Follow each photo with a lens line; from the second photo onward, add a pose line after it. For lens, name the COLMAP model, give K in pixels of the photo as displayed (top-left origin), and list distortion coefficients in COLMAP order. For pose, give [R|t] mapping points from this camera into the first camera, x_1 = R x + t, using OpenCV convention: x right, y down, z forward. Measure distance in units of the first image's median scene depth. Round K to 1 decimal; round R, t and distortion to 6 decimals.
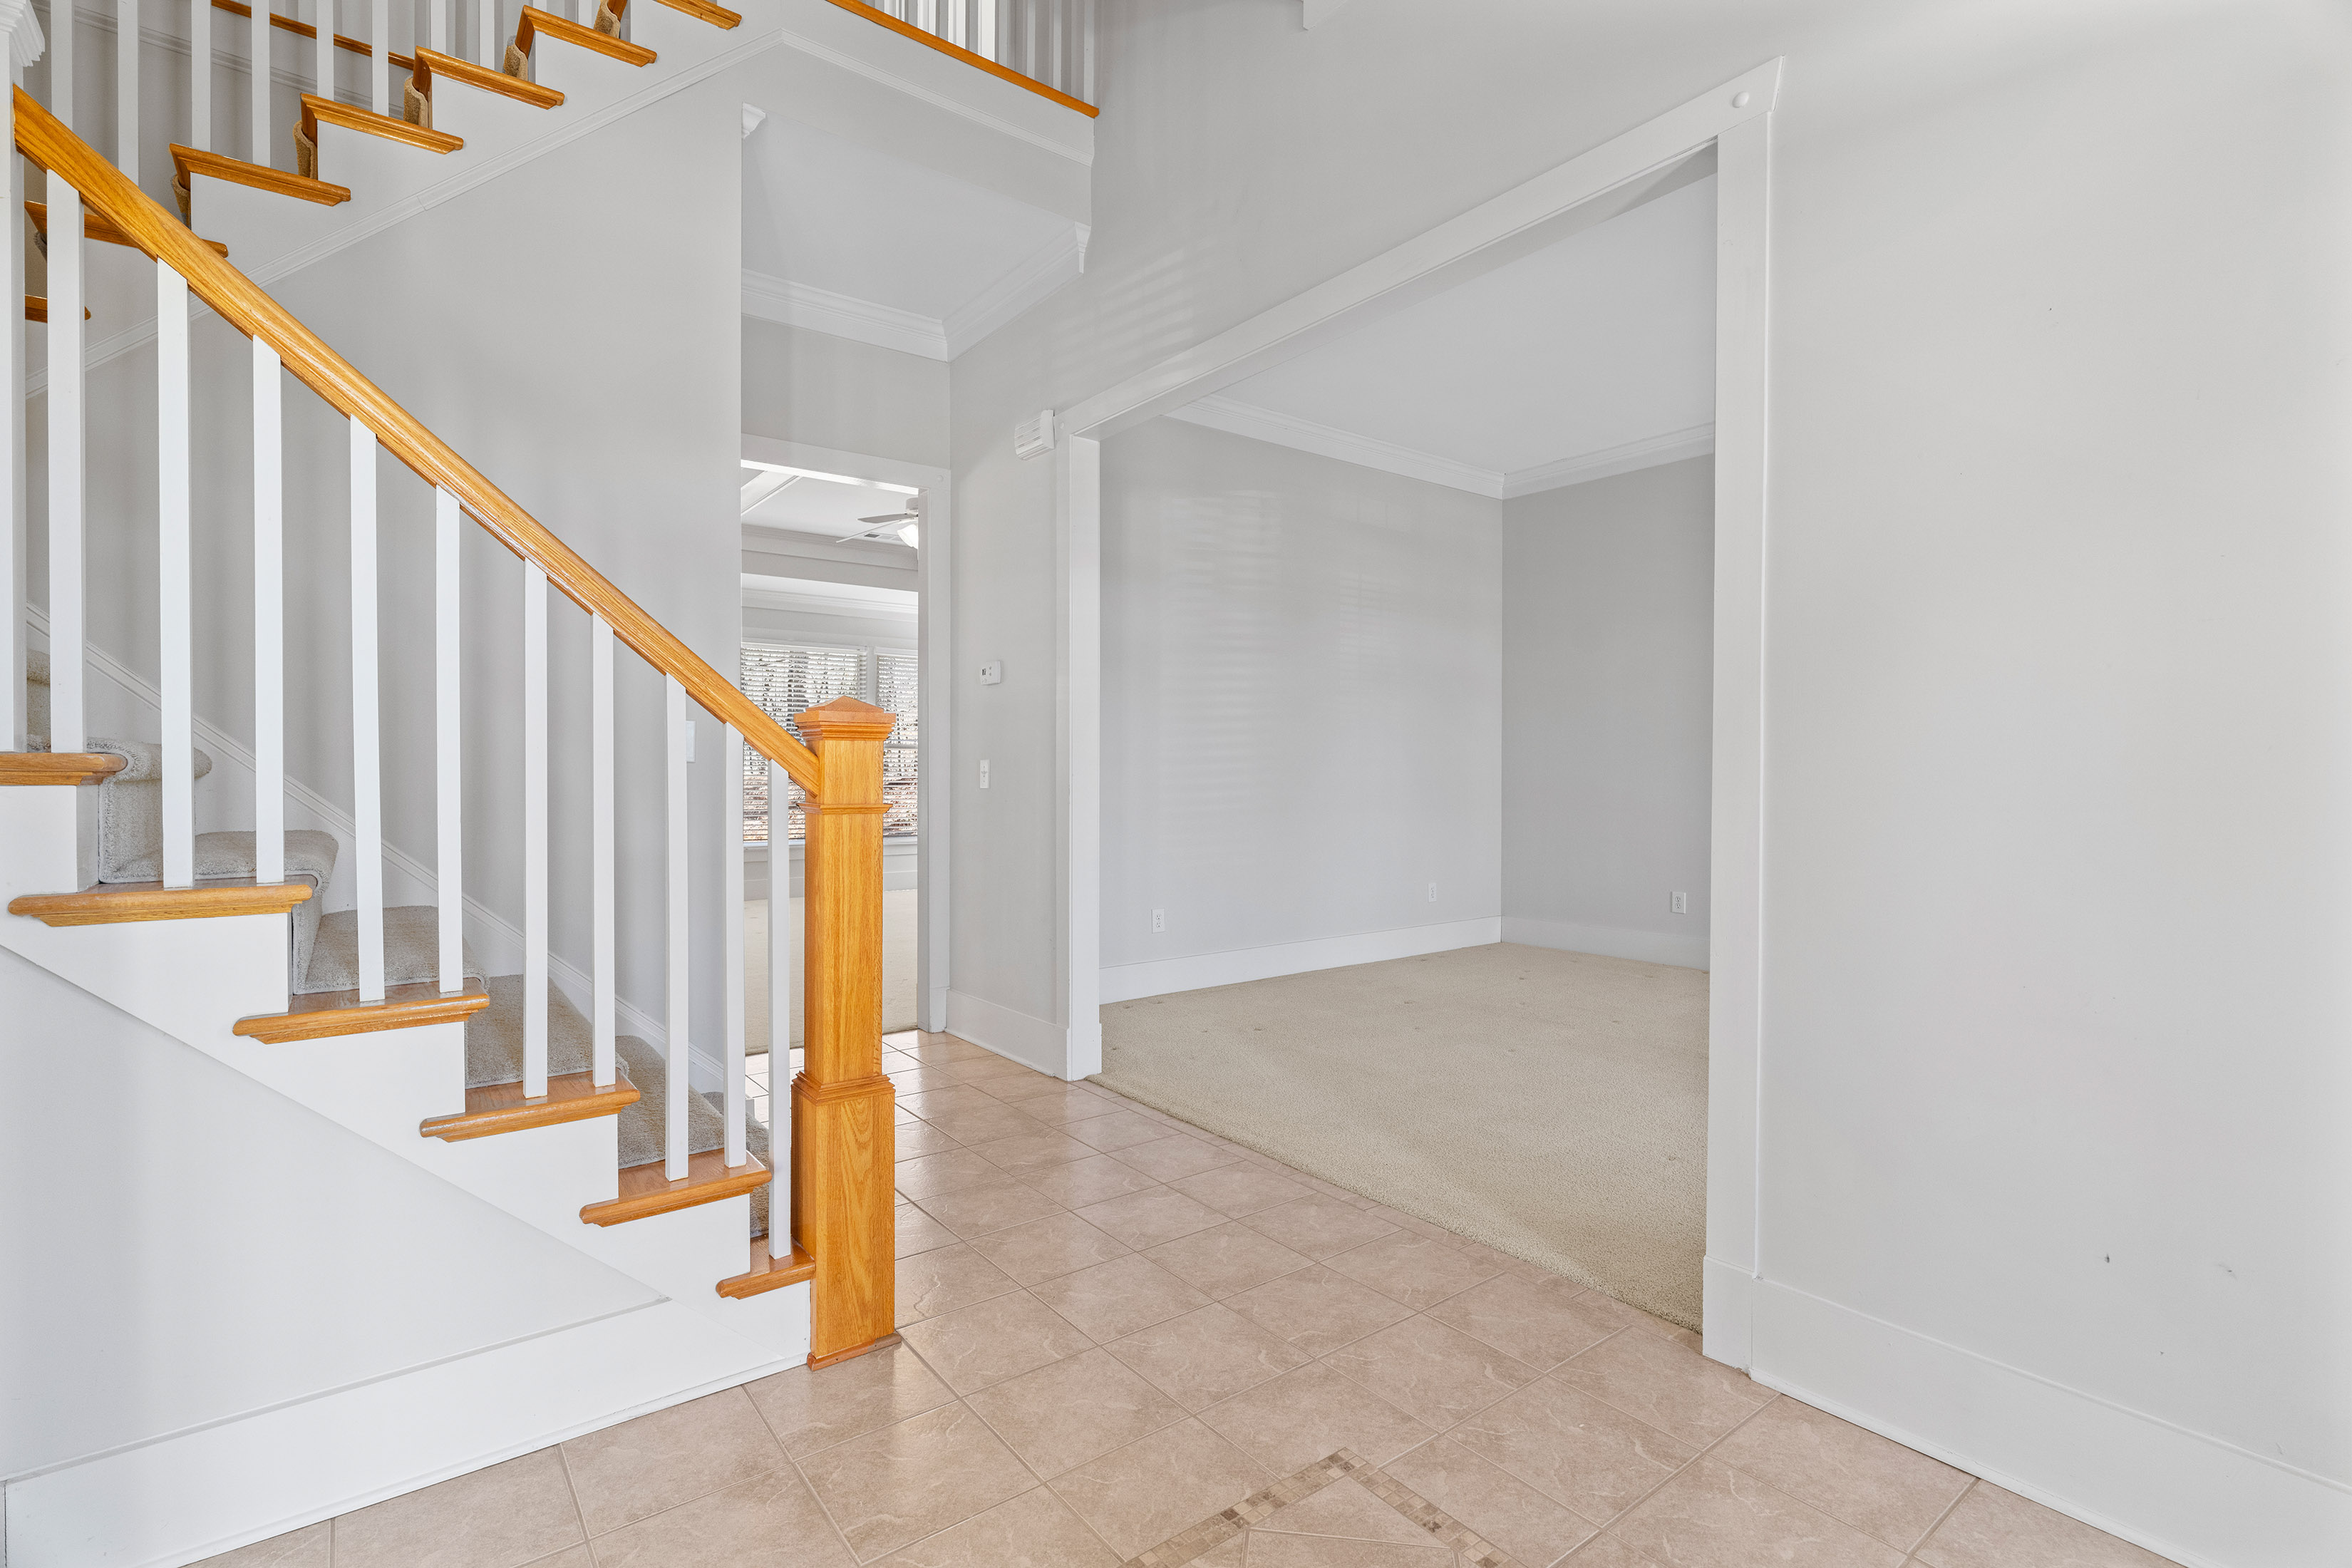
lens RADIAL K [[1105.9, 0, 1164.2], [0, 1105.9, 785.8], [0, 0, 1]] dist [0.004355, 0.000737]
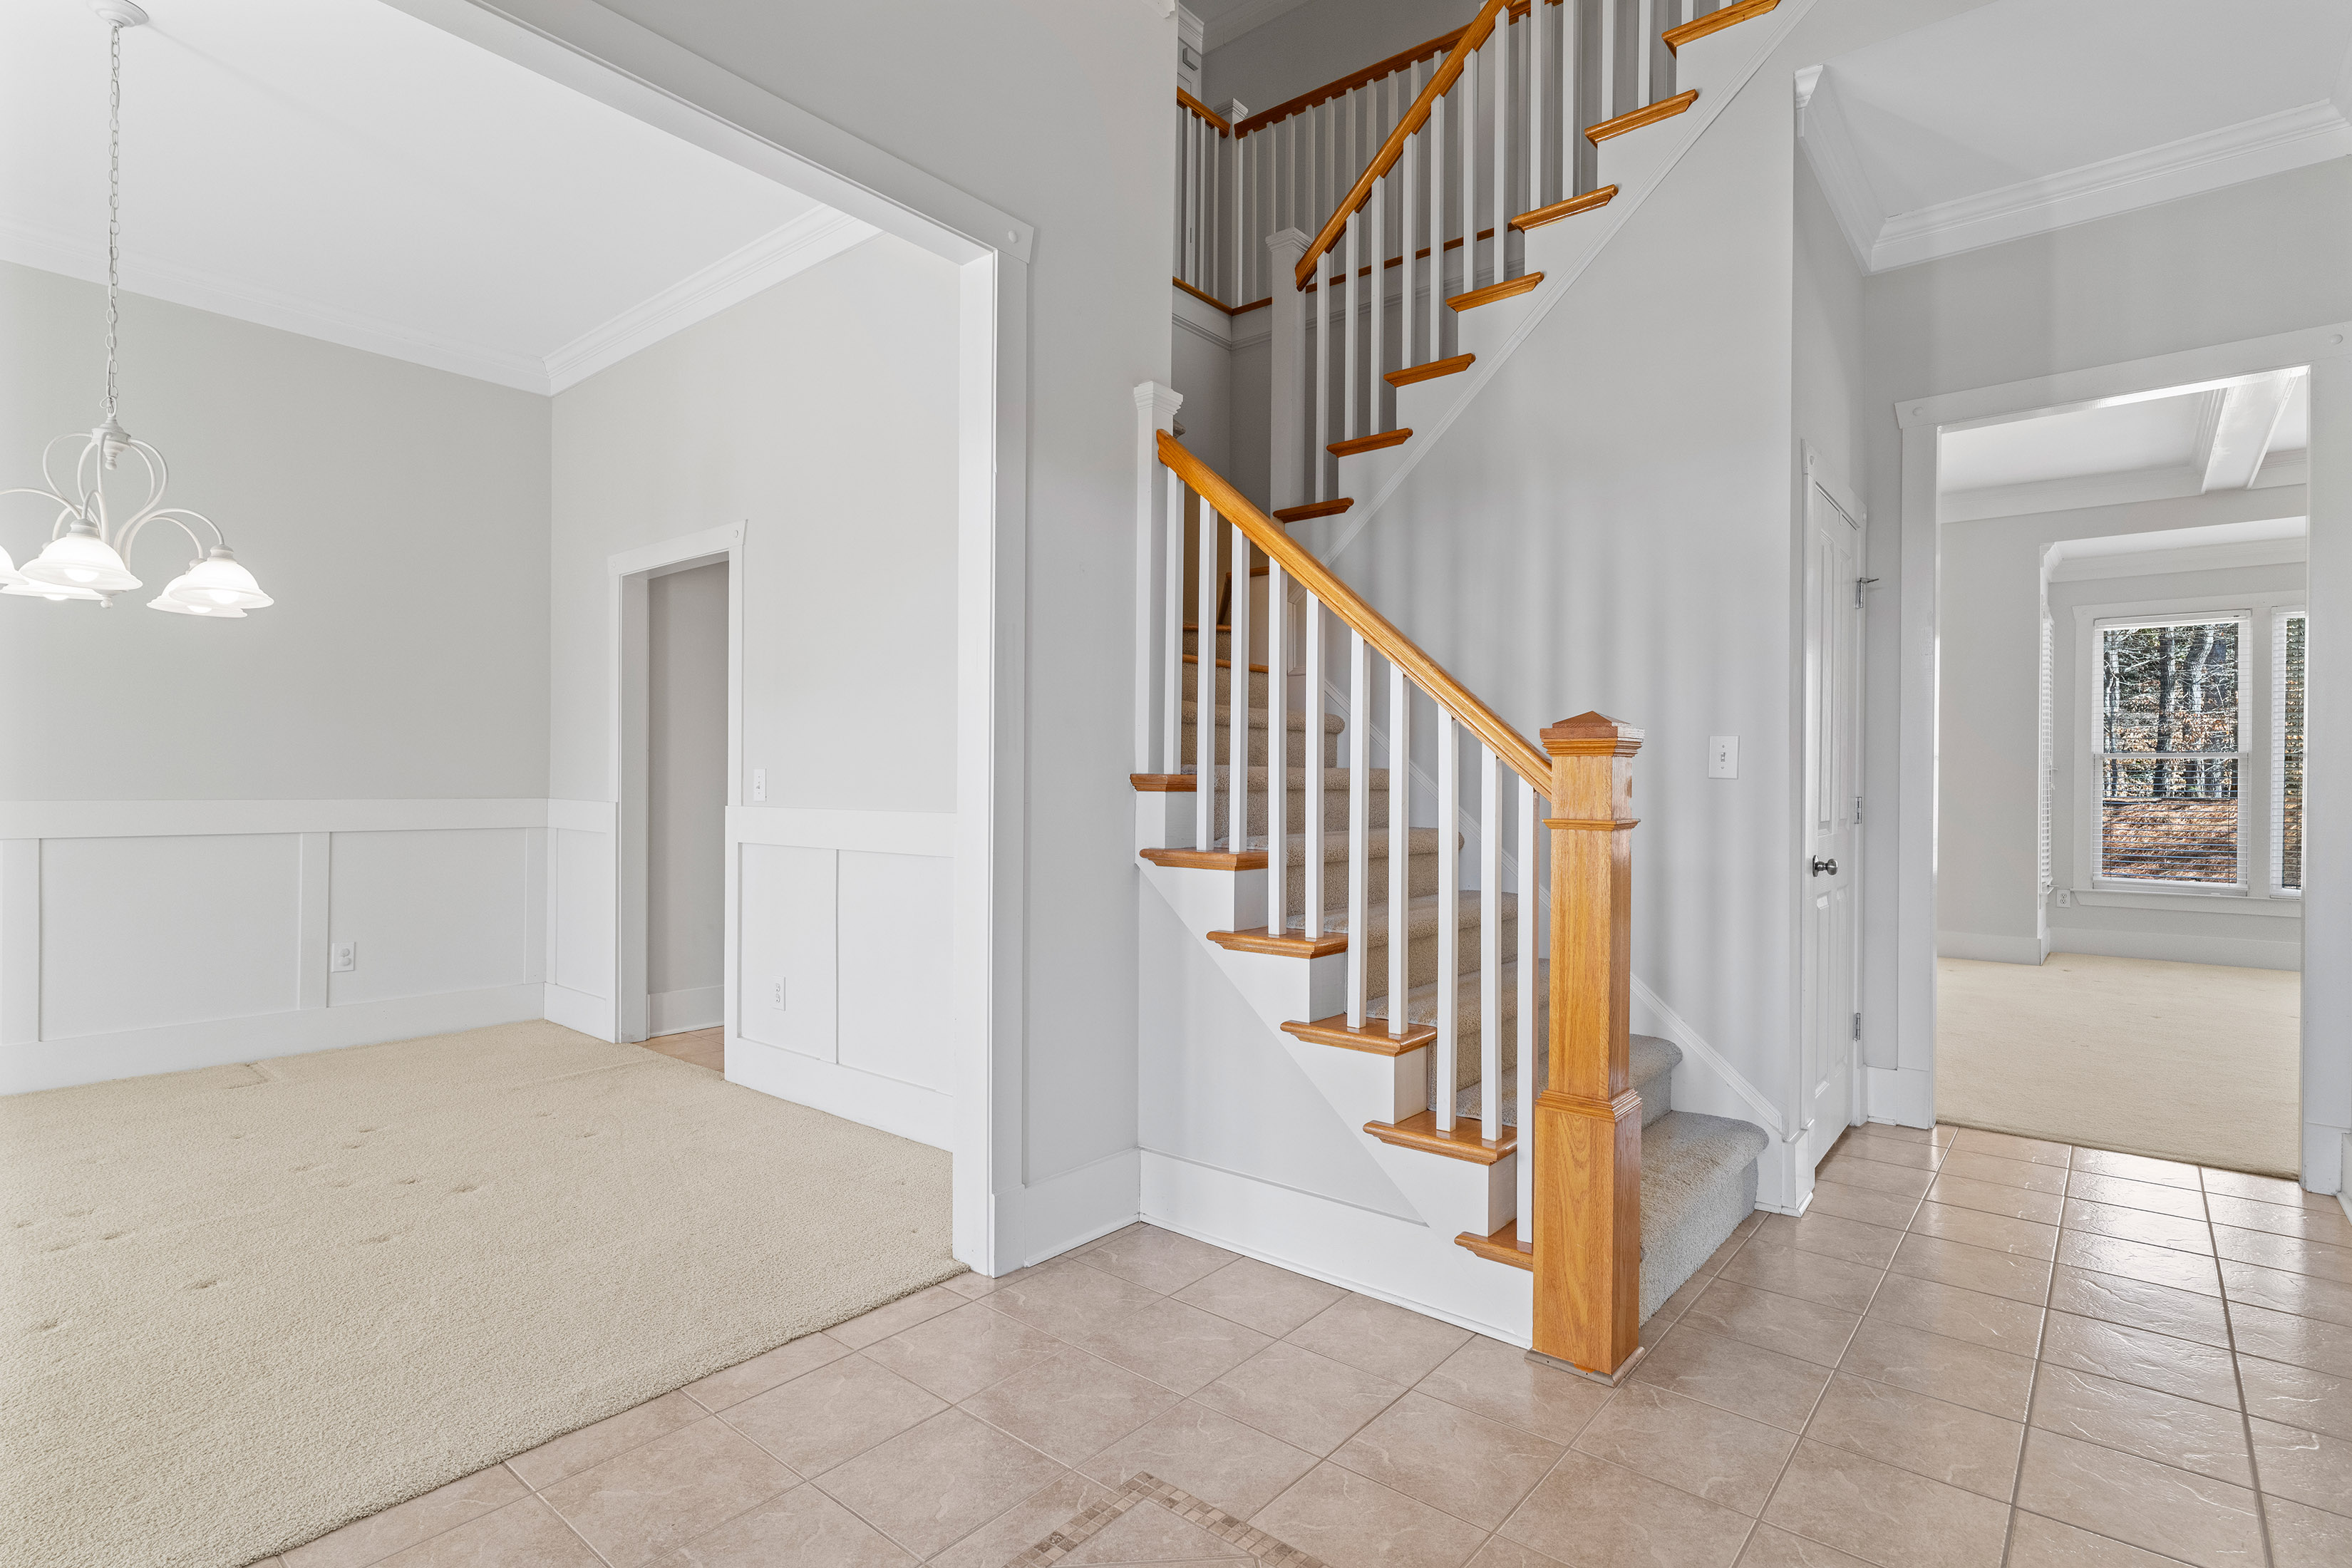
lens RADIAL K [[1105.9, 0, 1162.1], [0, 1105.9, 778.1], [0, 0, 1]] dist [0.004355, 0.000737]
pose [[0.246833, 0.000125, -0.969058, 0.599951], [-0.015084, 0.999879, -0.003713, -0.011607], [0.968941, 0.015534, 0.246805, 0.388630]]
